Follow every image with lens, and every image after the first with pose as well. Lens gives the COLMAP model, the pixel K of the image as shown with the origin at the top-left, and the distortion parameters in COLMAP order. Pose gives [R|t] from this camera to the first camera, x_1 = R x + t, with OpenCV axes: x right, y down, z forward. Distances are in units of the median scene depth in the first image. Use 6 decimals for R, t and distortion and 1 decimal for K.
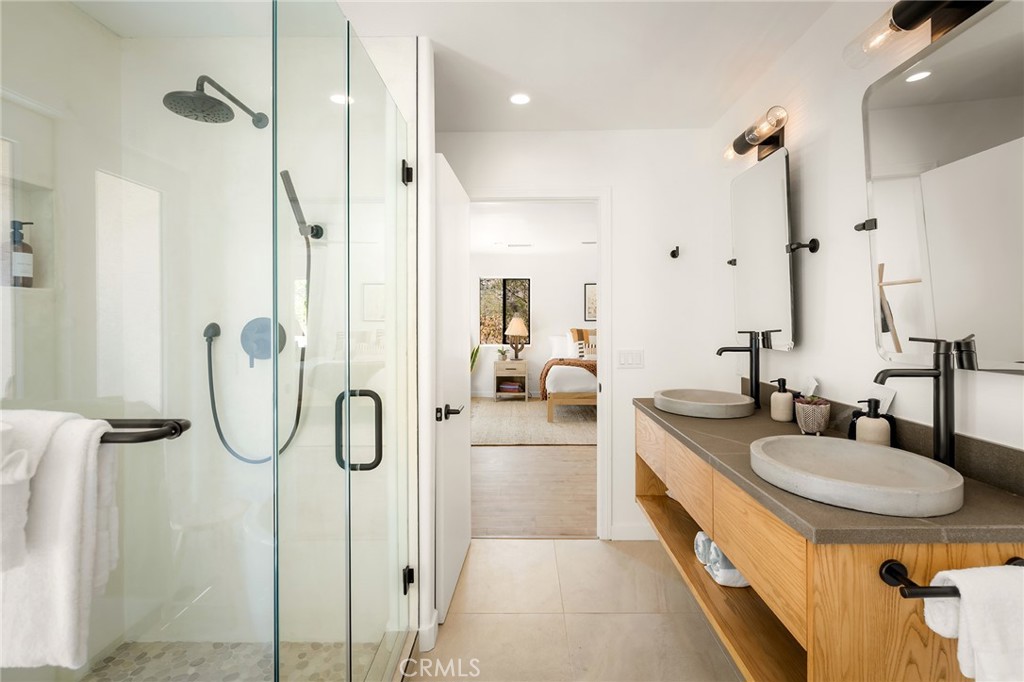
lens RADIAL K [[489.8, 0, 512.9], [0, 489.8, 319.2], [0, 0, 1]] dist [0.005084, 0.000157]
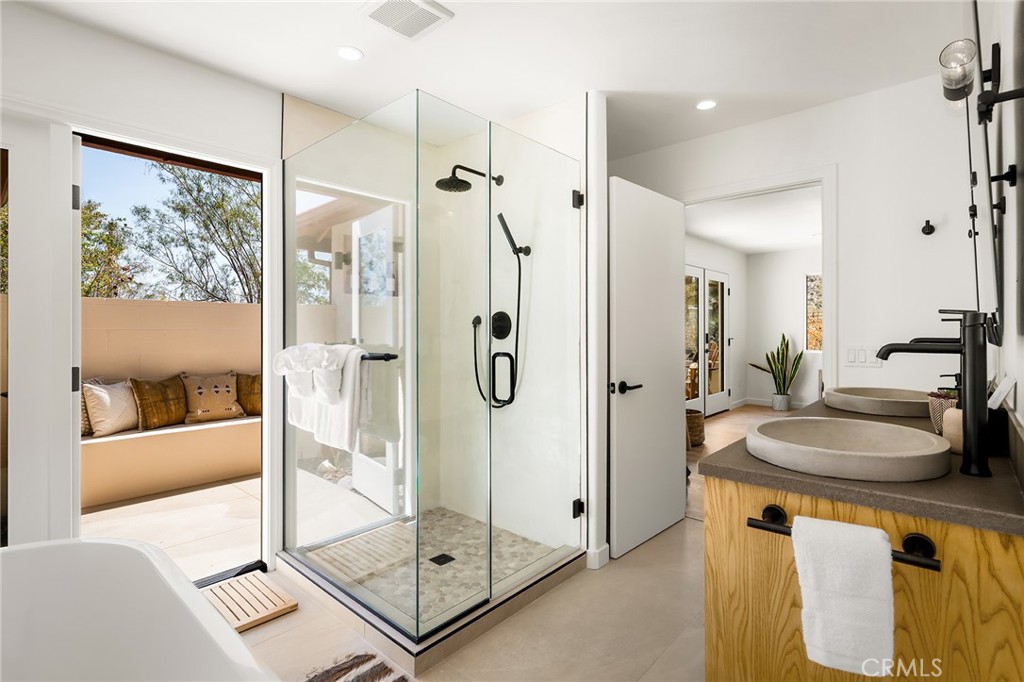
lens RADIAL K [[493.0, 0, 511.9], [0, 493.0, 325.6], [0, 0, 1]] dist [0.023277, 0.000265]
pose [[0.751751, 0.000593, -0.659447, 0.625935], [-0.003287, 0.999991, -0.002848, 0.053965], [0.659439, 0.004309, 0.751746, -0.136273]]
